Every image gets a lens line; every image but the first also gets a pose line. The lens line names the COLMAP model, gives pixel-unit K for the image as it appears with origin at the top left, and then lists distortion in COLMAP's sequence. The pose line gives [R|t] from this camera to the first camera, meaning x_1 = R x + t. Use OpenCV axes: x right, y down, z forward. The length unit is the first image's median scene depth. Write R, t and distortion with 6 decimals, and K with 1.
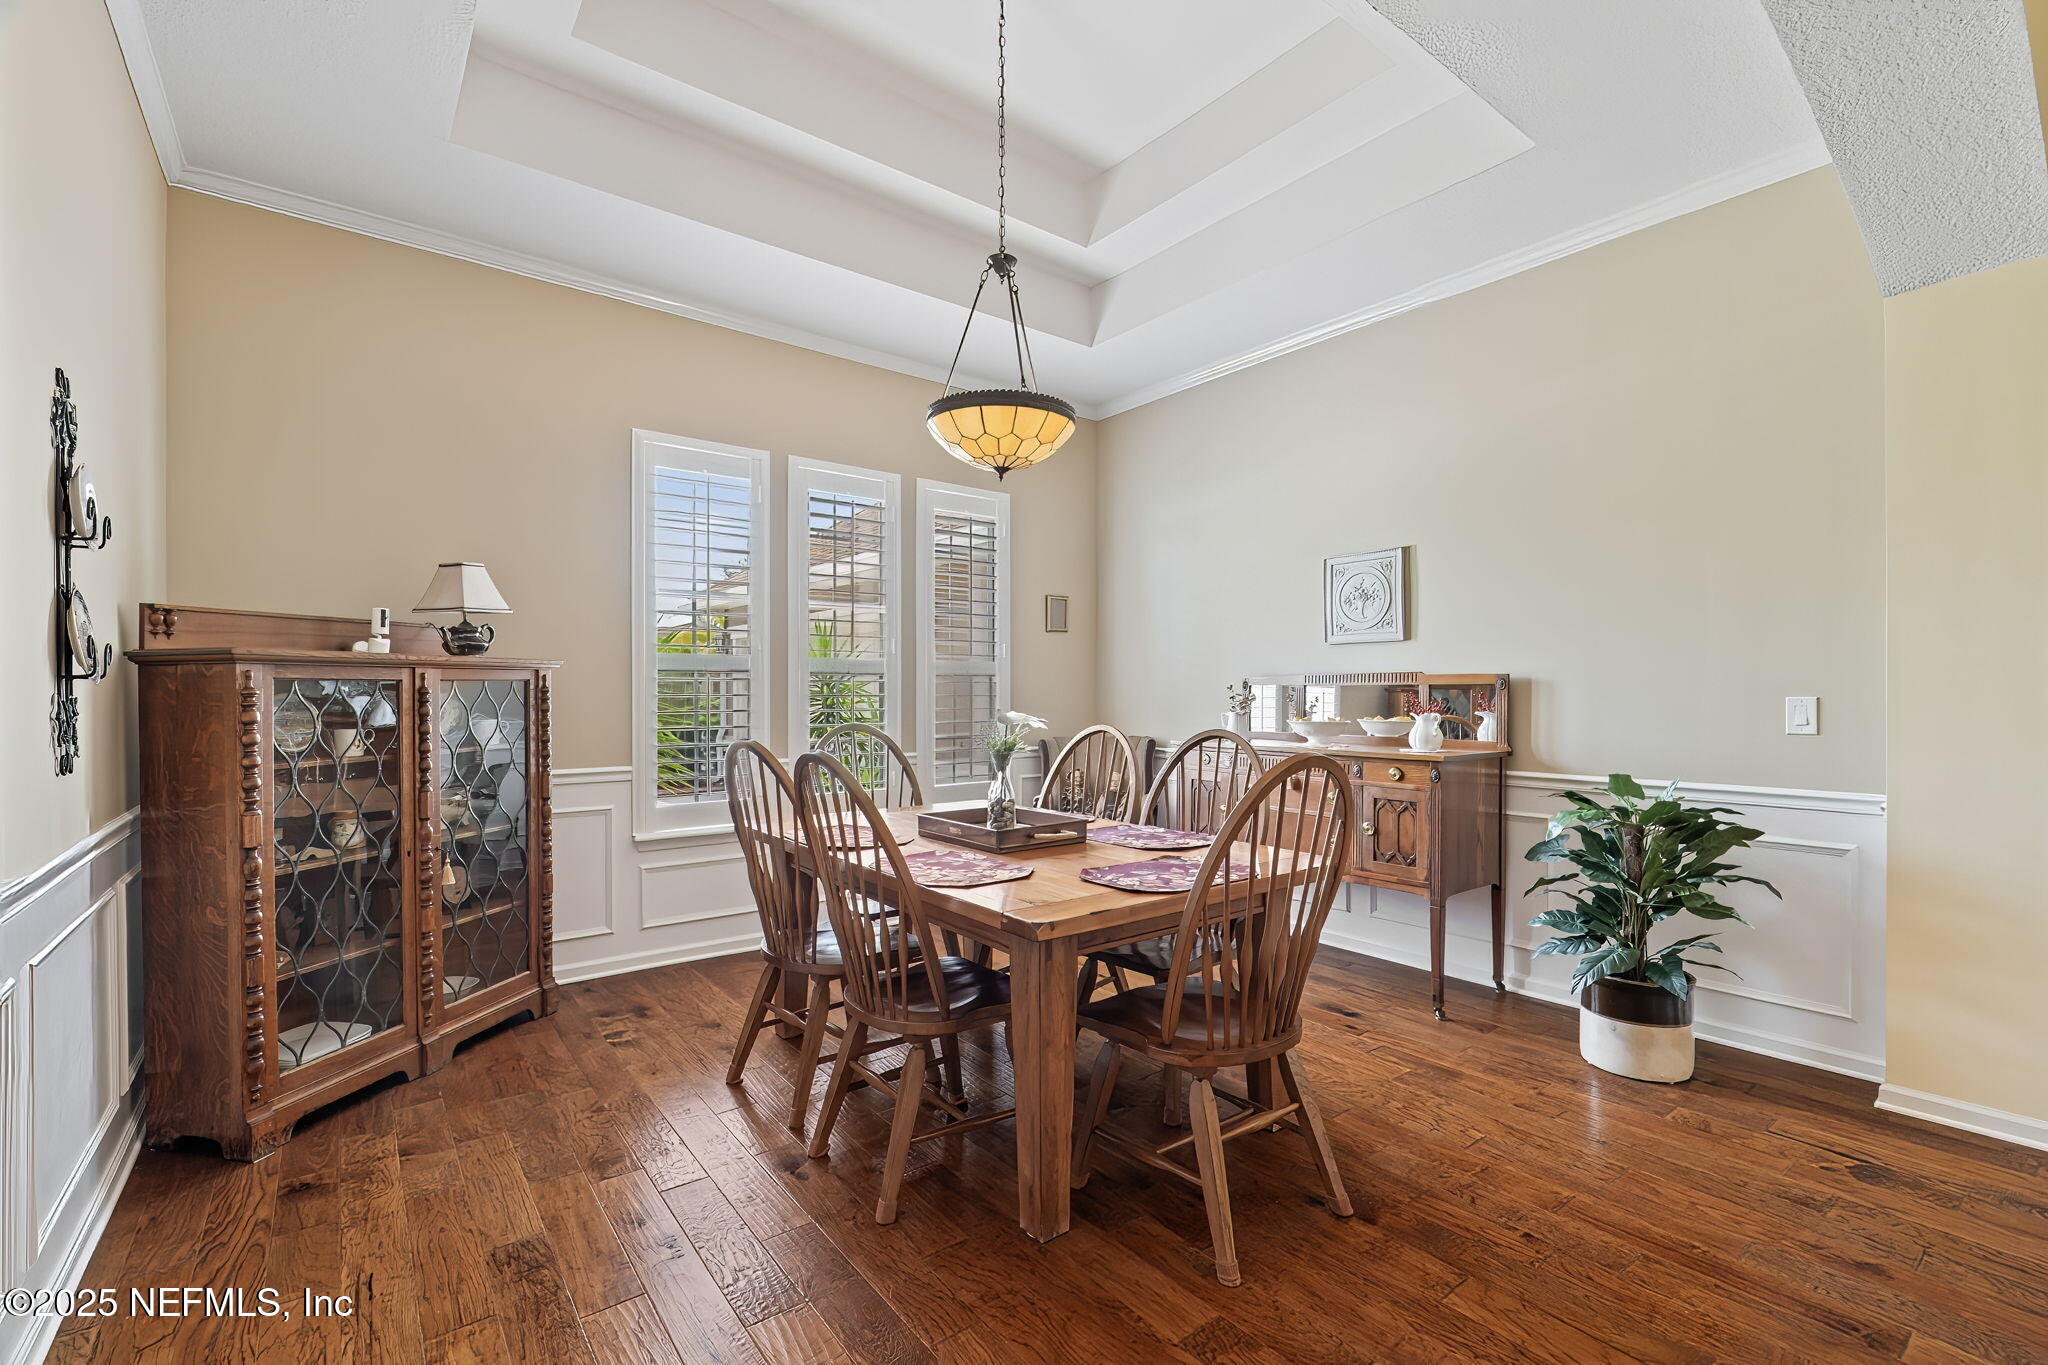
lens RADIAL K [[889.1, 0, 1023.3], [0, 889.1, 687.2], [0, 0, 1]] dist [0.000325, -0.000271]
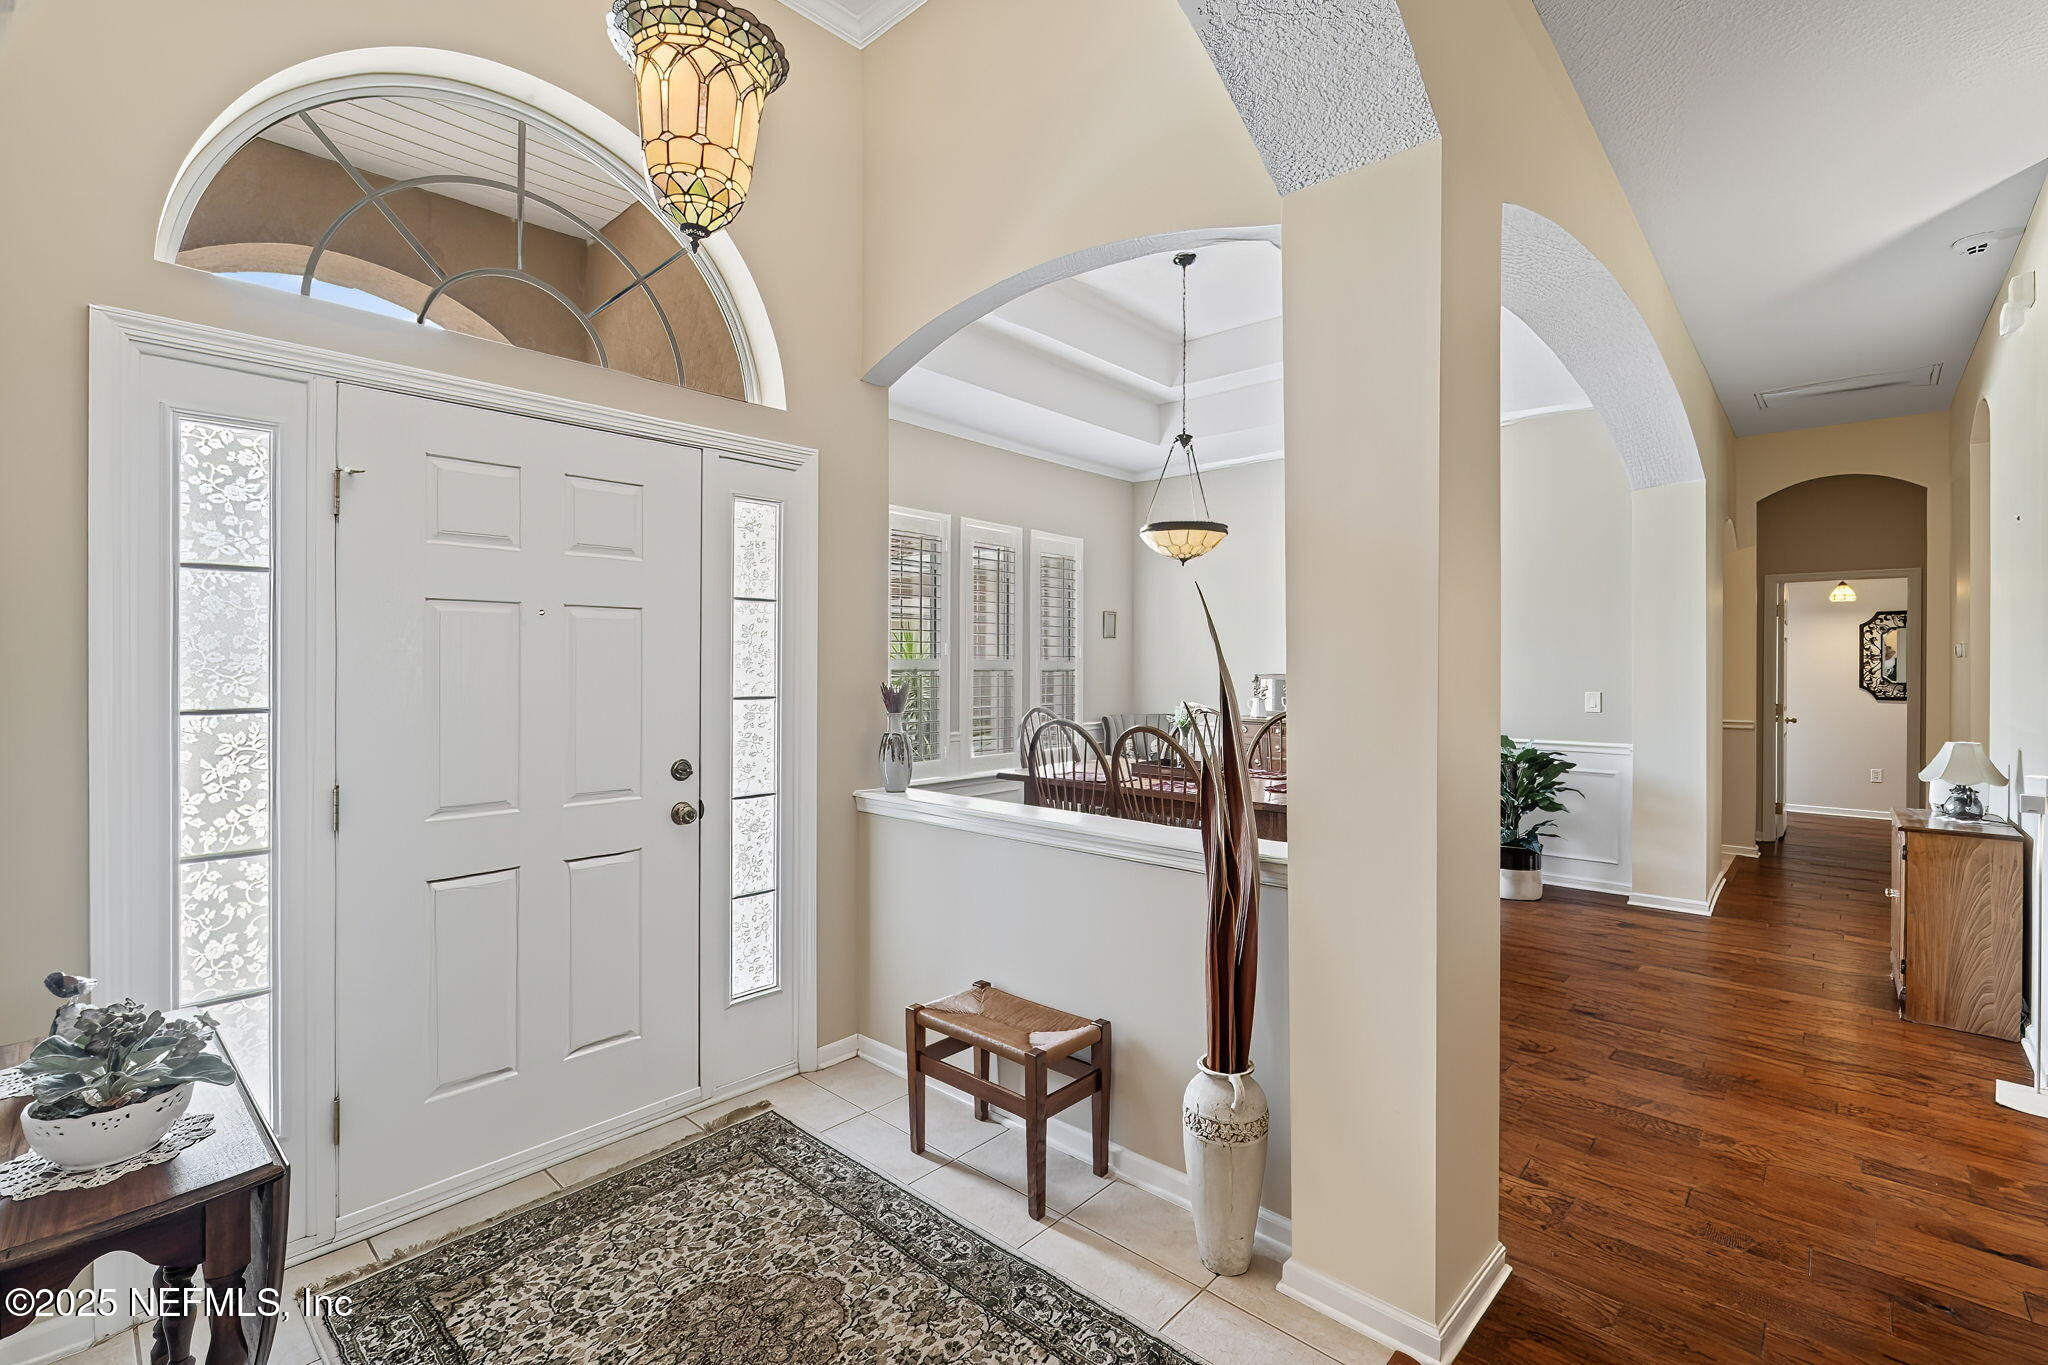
lens RADIAL K [[889.1, 0, 1031.7], [0, 889.1, 661.0], [0, 0, 1]] dist [0.000325, -0.000271]
pose [[0.984140, 0.001827, 0.177385, -0.621812], [-0.002393, 0.999993, 0.002978, -0.057960], [-0.177378, -0.003355, 0.984137, -0.632412]]
